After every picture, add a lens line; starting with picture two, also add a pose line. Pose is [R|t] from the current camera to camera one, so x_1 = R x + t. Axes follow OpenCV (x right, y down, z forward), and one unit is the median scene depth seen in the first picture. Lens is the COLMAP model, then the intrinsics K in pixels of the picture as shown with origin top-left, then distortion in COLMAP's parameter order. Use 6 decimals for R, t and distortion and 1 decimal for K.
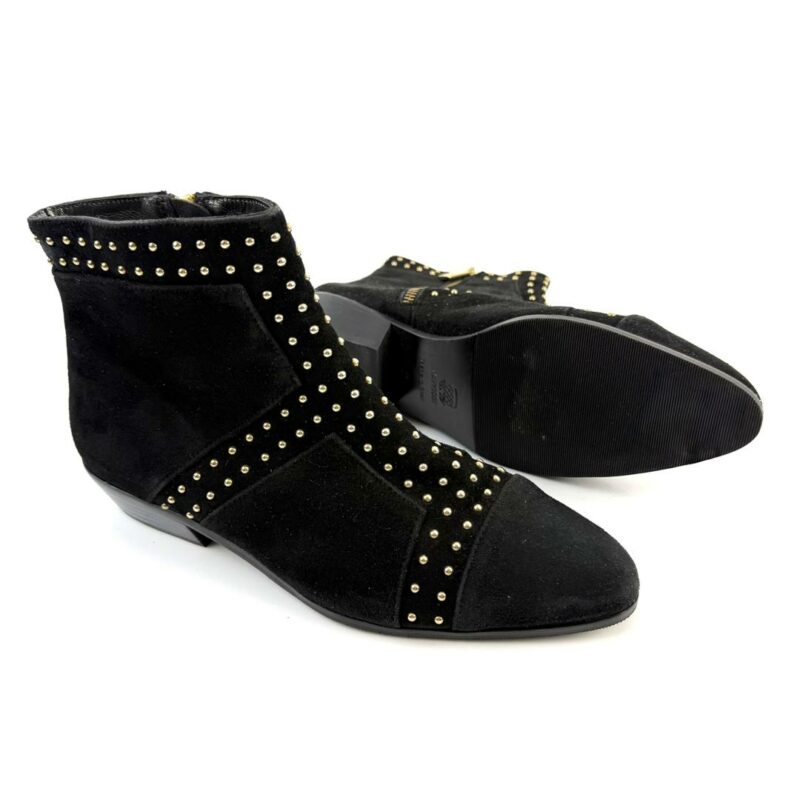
lens RADIAL K [[753.7, 0, 400.0], [0, 753.7, 400.0], [0, 0, 1]] dist [0.107813, -0.414310]
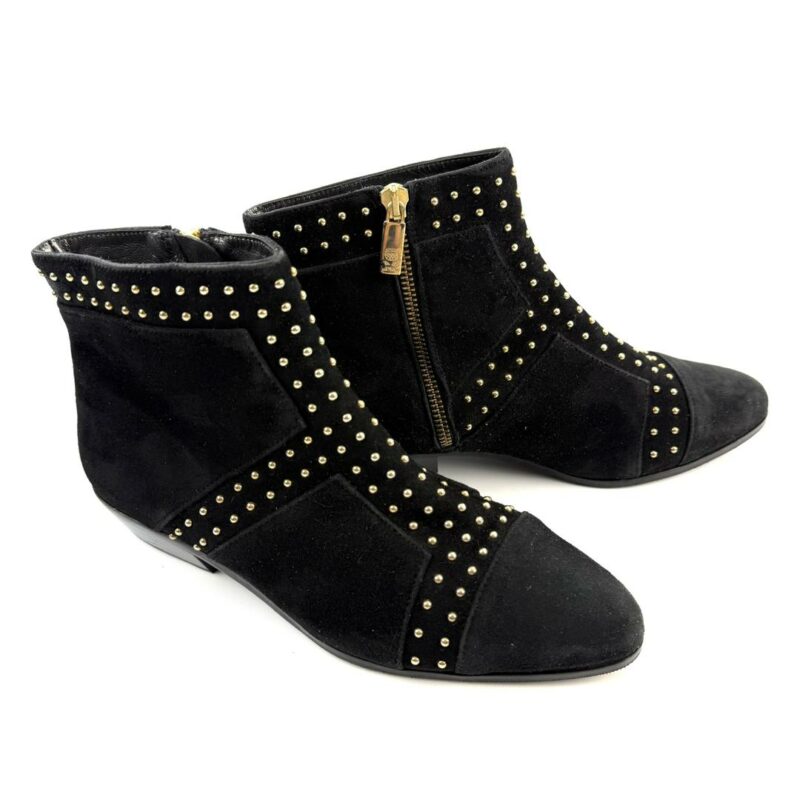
lens RADIAL K [[753.7, 0, 400.0], [0, 753.7, 400.0], [0, 0, 1]] dist [0.107813, -0.414310]
pose [[0.999598, 0.011306, -0.026010, 0.017471], [-0.009941, 0.998596, 0.052023, -0.106830], [0.026562, -0.051744, 0.998307, 0.015145]]
